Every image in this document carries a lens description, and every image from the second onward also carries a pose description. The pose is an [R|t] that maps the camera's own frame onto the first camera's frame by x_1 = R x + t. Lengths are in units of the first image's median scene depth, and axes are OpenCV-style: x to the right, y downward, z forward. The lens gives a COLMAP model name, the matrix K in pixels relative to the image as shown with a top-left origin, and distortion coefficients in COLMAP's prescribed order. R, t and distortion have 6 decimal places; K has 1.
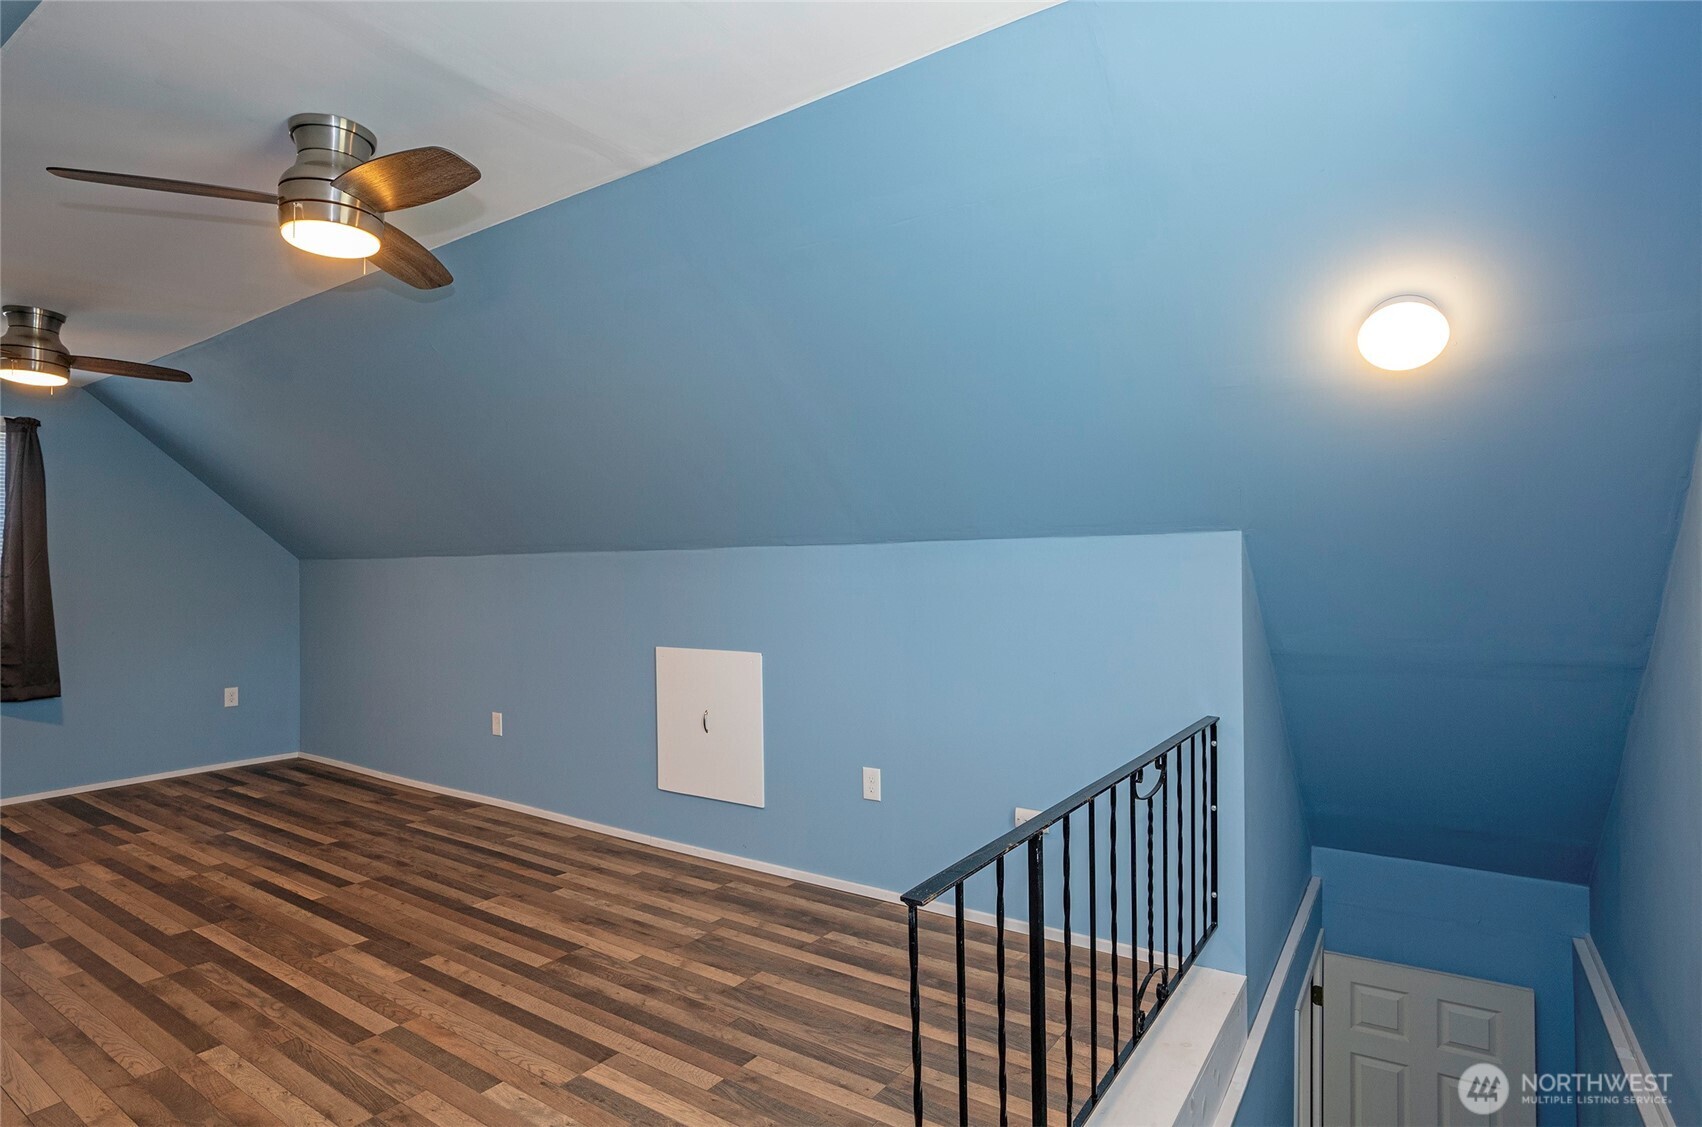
lens RADIAL K [[880.6, 0, 858.4], [0, 880.6, 563.3], [0, 0, 1]] dist [-0.024814, 0.019461]
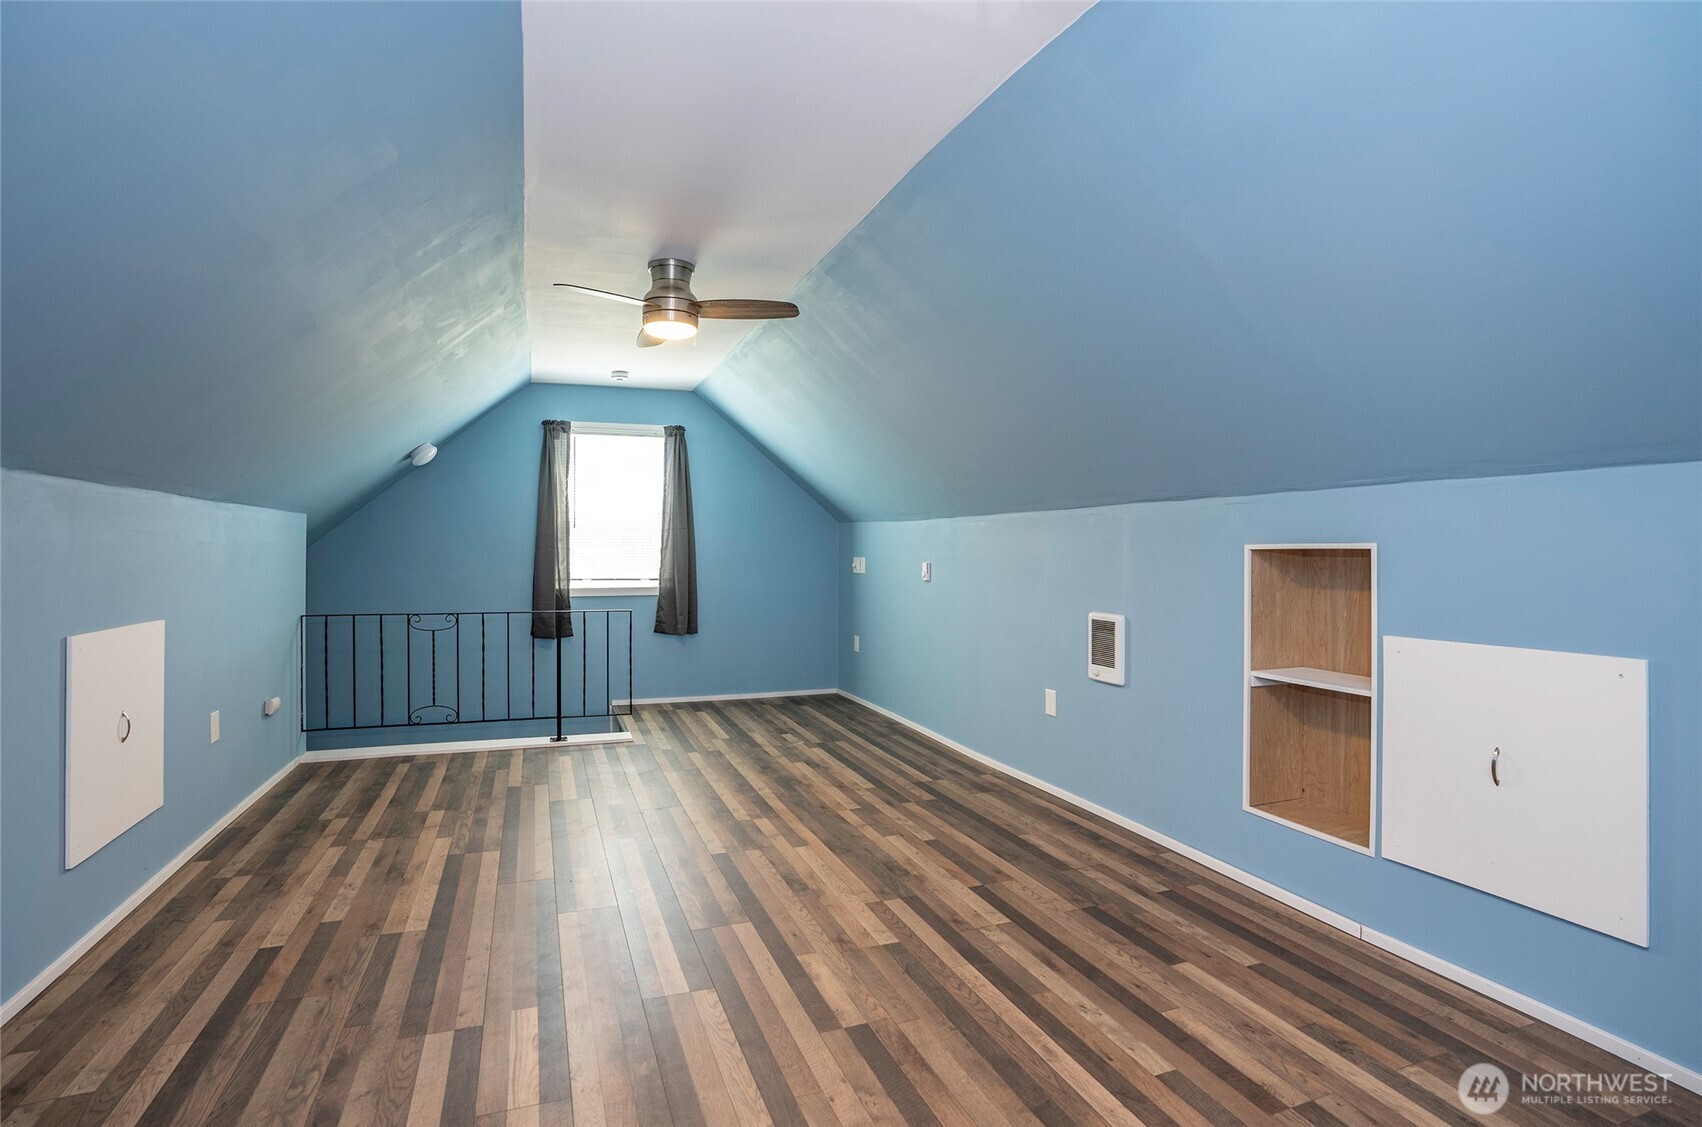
lens RADIAL K [[791.8, 0, 834.7], [0, 791.8, 560.2], [0, 0, 1]] dist [-0.067409, 0.026704]
pose [[-0.811220, 0.000081, 0.584742, -1.178045], [-0.004252, 0.999973, -0.006038, 0.061187], [-0.584726, -0.007385, -0.811197, 1.384925]]
